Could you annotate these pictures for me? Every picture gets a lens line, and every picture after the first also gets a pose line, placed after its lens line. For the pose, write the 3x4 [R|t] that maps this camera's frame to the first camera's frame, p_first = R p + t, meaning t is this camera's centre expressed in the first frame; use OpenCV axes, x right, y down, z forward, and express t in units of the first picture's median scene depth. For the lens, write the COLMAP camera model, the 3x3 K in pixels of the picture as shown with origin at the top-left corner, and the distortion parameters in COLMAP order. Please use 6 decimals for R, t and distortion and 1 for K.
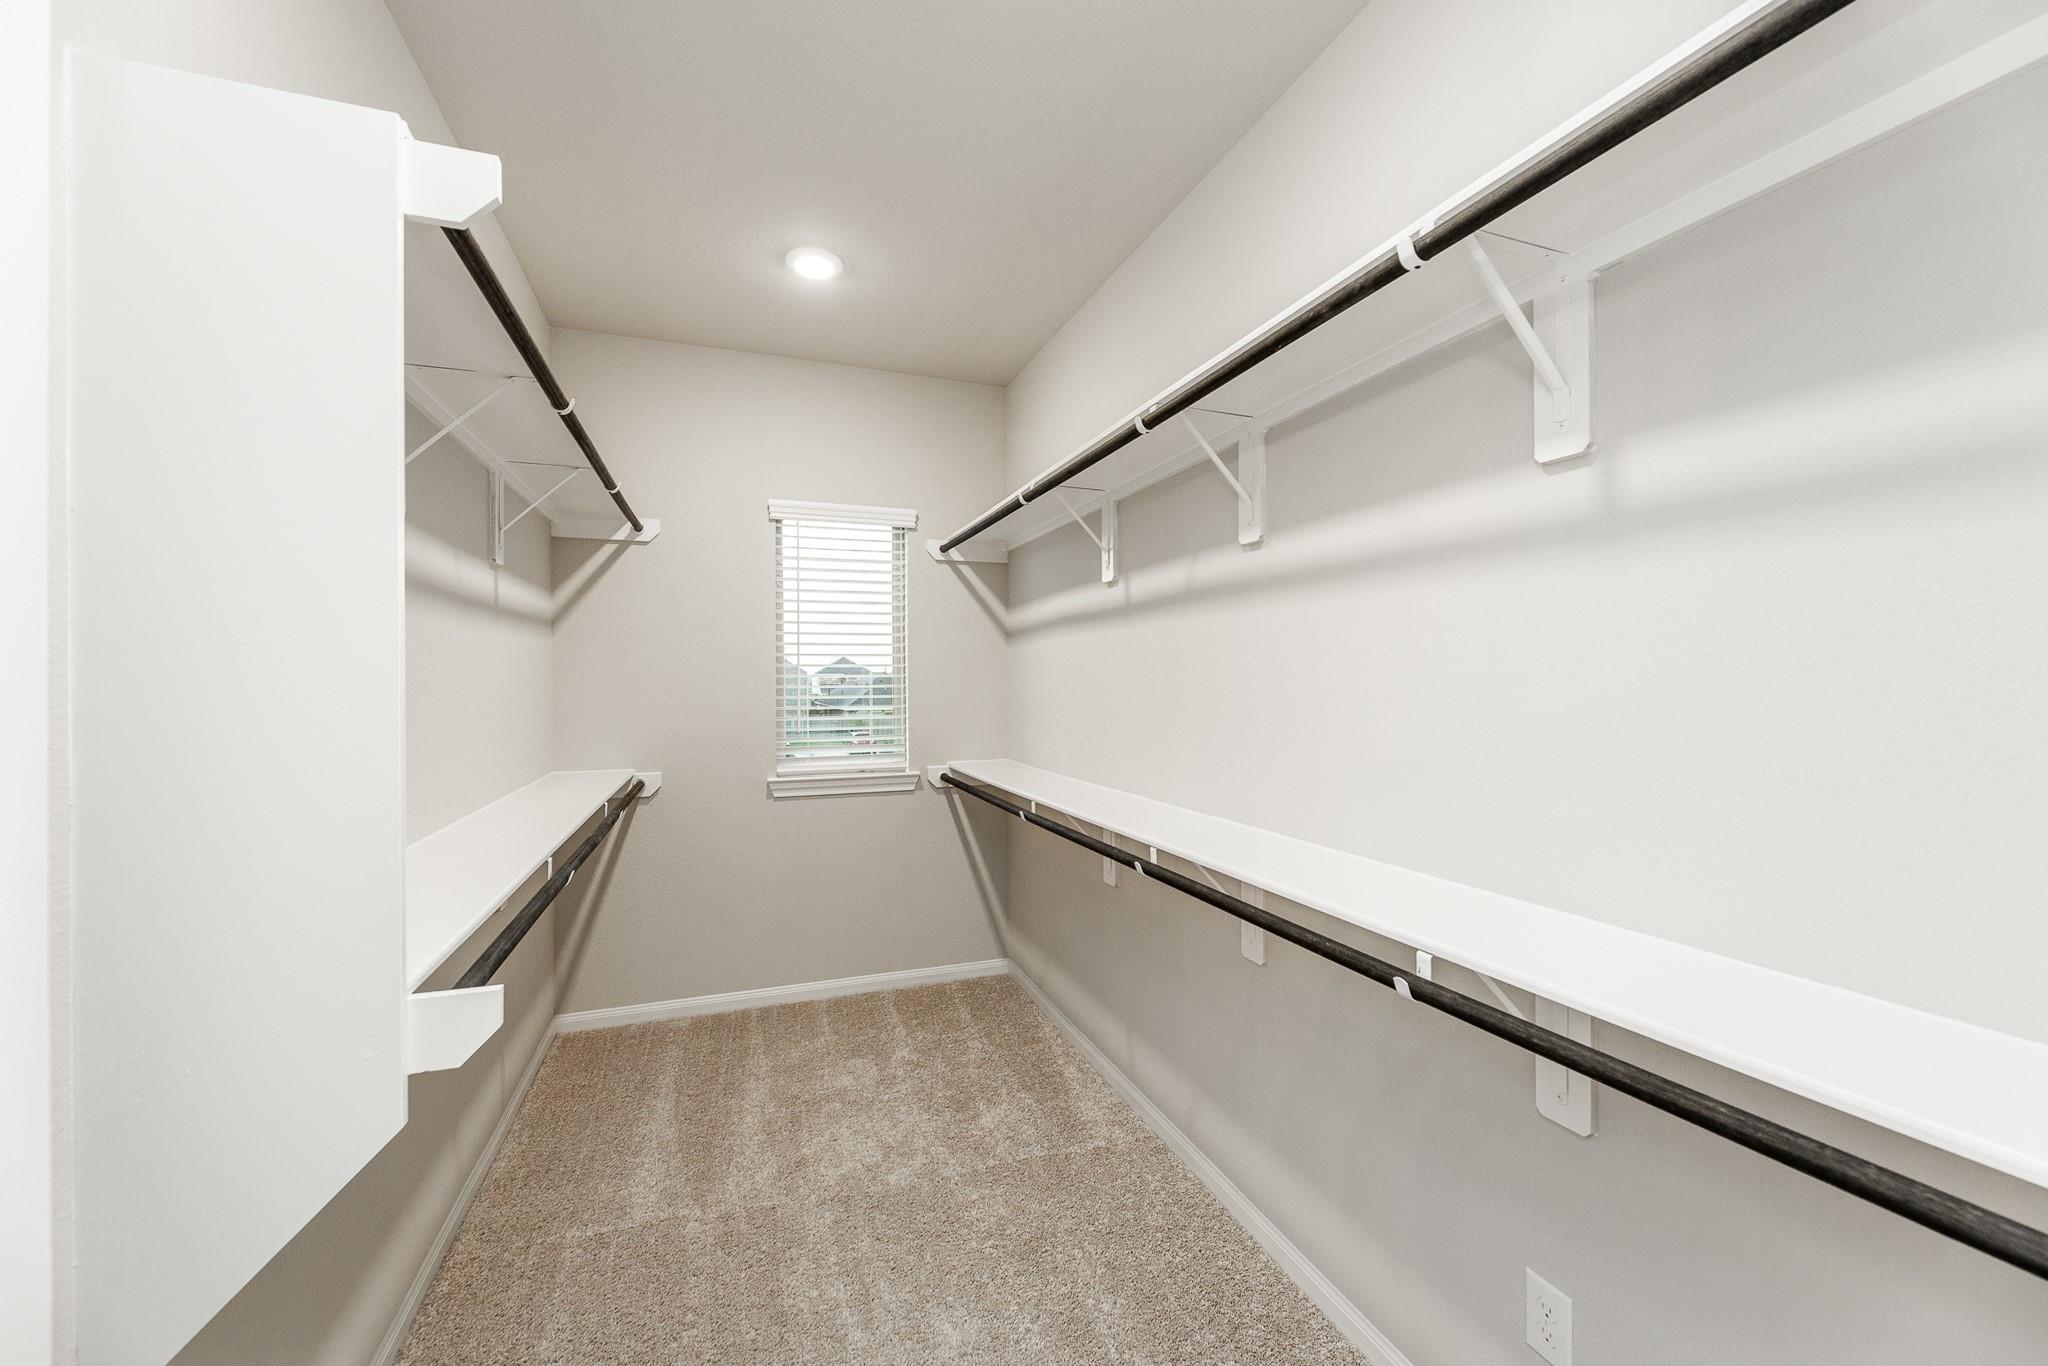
lens RADIAL K [[820.8, 0, 1030.4], [0, 820.8, 684.1], [0, 0, 1]] dist [0.000487, -0.000798]
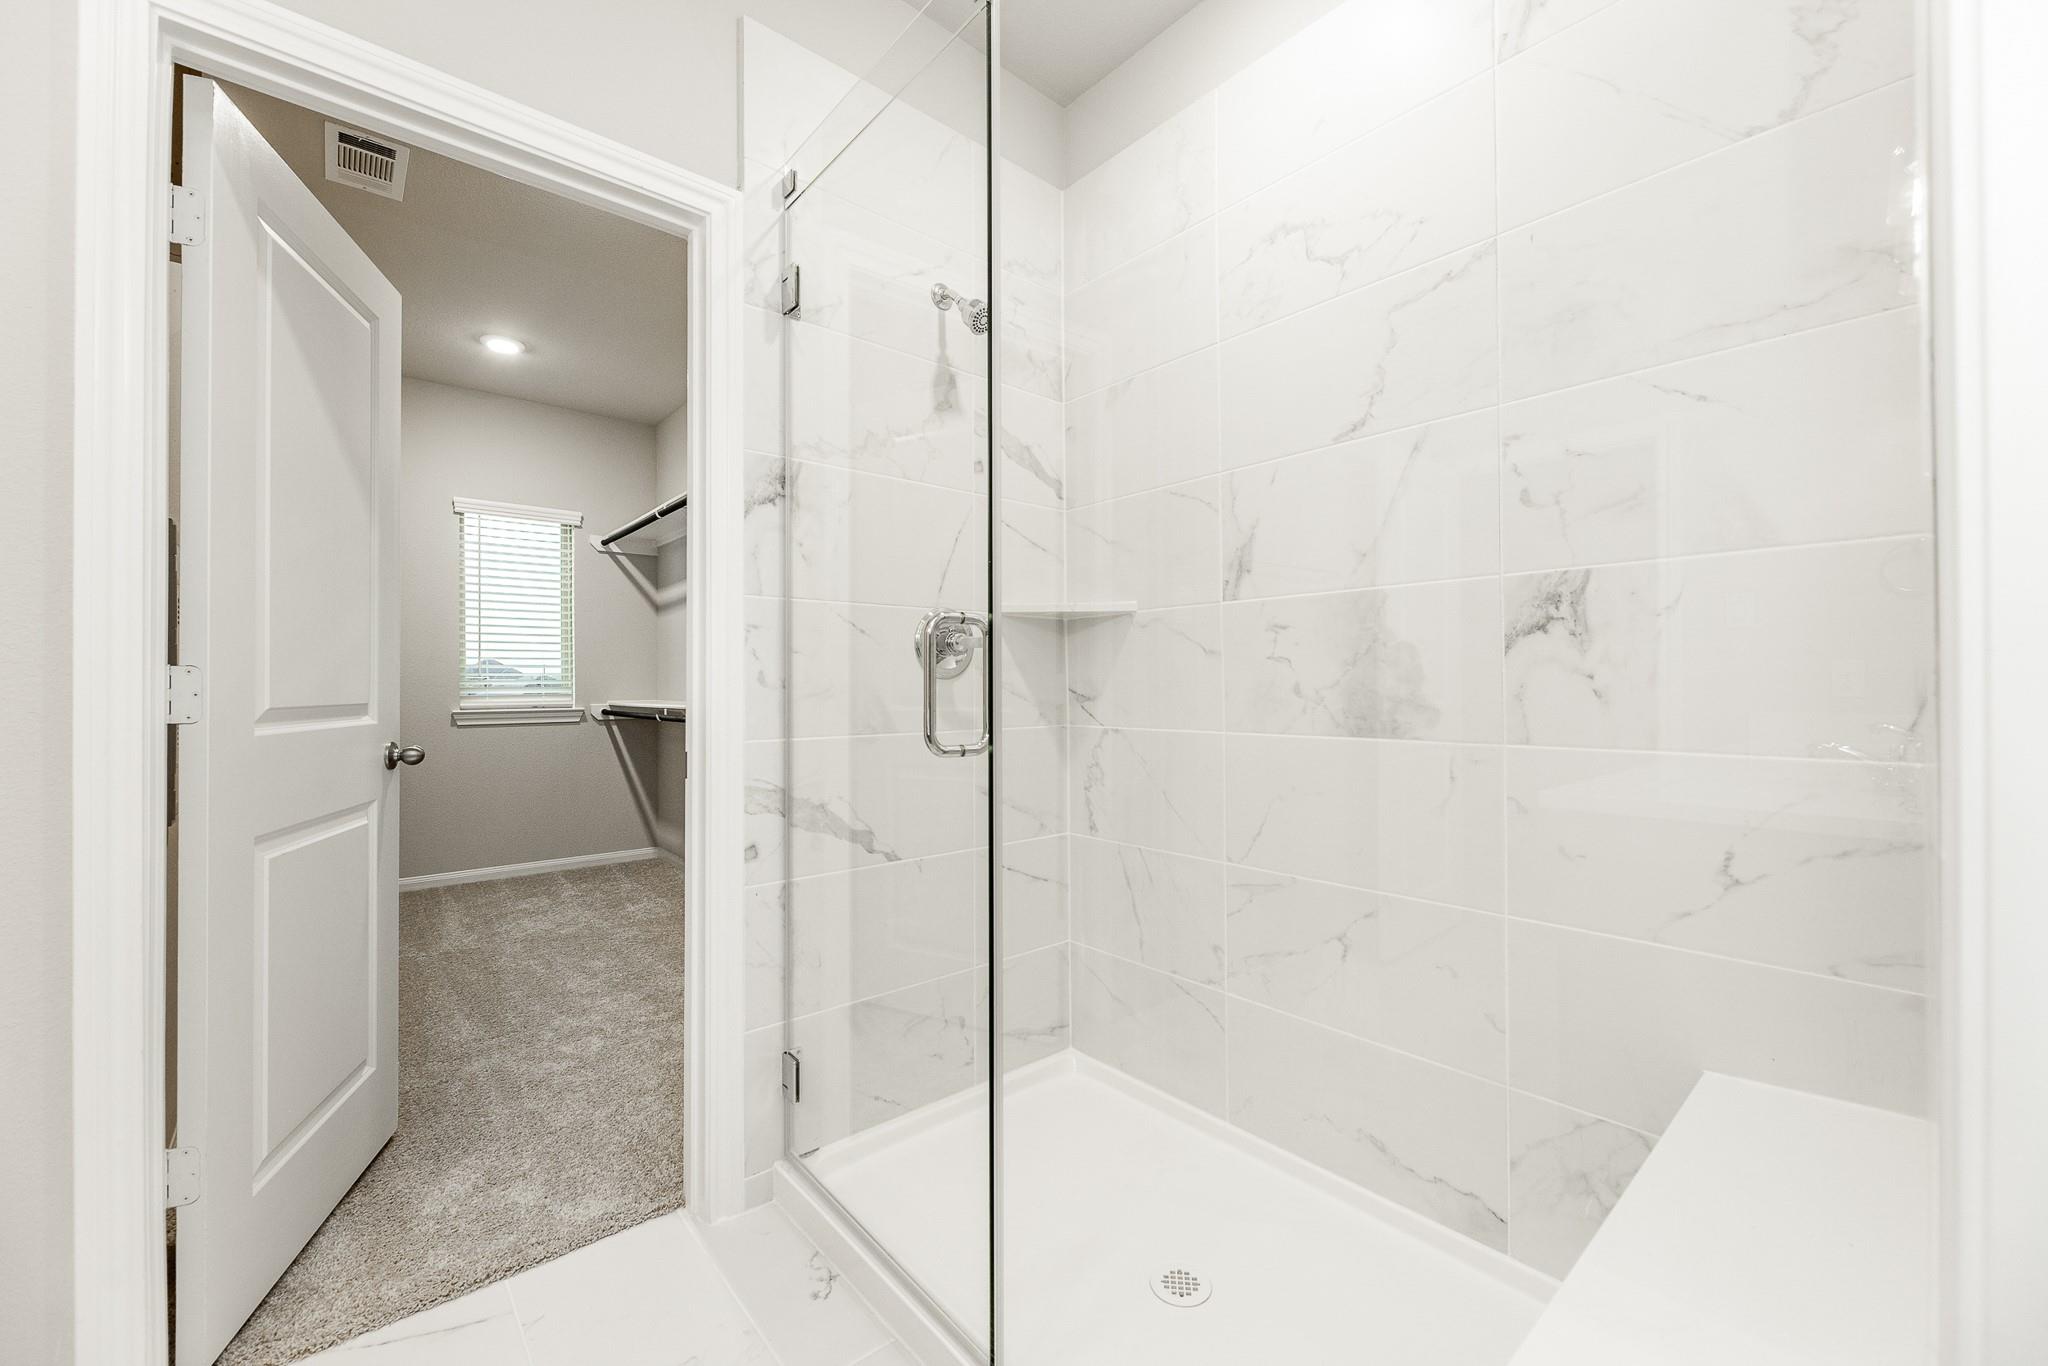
lens RADIAL K [[820.8, 0, 1032.5], [0, 820.8, 683.9], [0, 0, 1]] dist [0.000487, -0.000798]
pose [[0.934995, -0.000004, 0.354661, 0.076189], [0.002132, 0.999982, -0.005609, 0.078462], [-0.354654, 0.006000, 0.934978, -0.523710]]
